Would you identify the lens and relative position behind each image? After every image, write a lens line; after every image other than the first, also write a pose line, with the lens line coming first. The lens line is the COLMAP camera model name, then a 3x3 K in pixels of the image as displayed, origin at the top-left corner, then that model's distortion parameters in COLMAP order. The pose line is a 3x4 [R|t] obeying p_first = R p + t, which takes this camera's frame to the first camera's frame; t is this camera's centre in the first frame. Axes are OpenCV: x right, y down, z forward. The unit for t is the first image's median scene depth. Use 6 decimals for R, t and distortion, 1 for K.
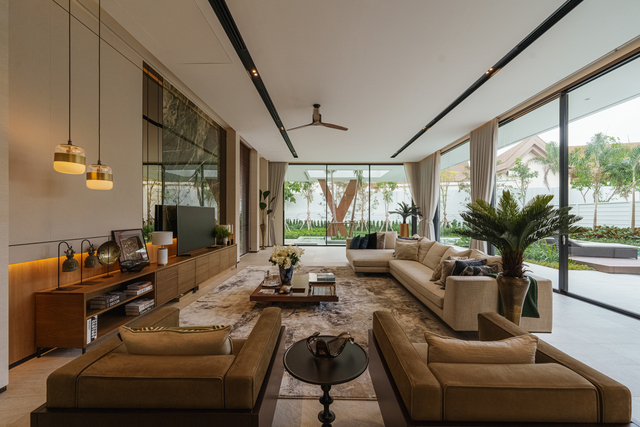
lens RADIAL K [[258.3, 0, 316.7], [0, 258.3, 214.1], [0, 0, 1]] dist [0.001405, 0.000008]
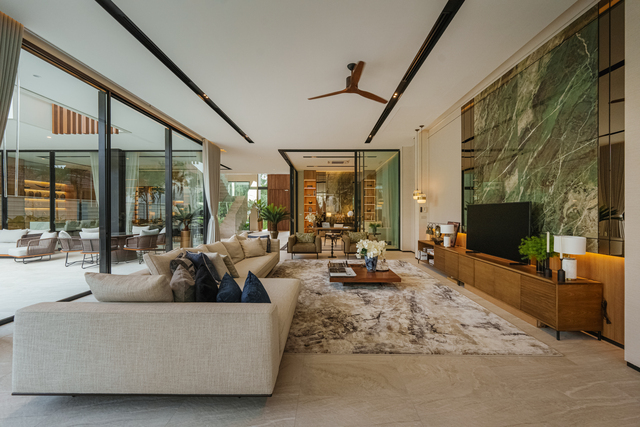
lens RADIAL K [[258.3, 0, 317.6], [0, 258.3, 212.3], [0, 0, 1]] dist [0.001405, 0.000008]
pose [[-0.999223, 0.003725, -0.039244, 0.087093], [0.003434, 0.999966, 0.007484, -0.002644], [0.039271, 0.007343, -0.999202, 1.047487]]
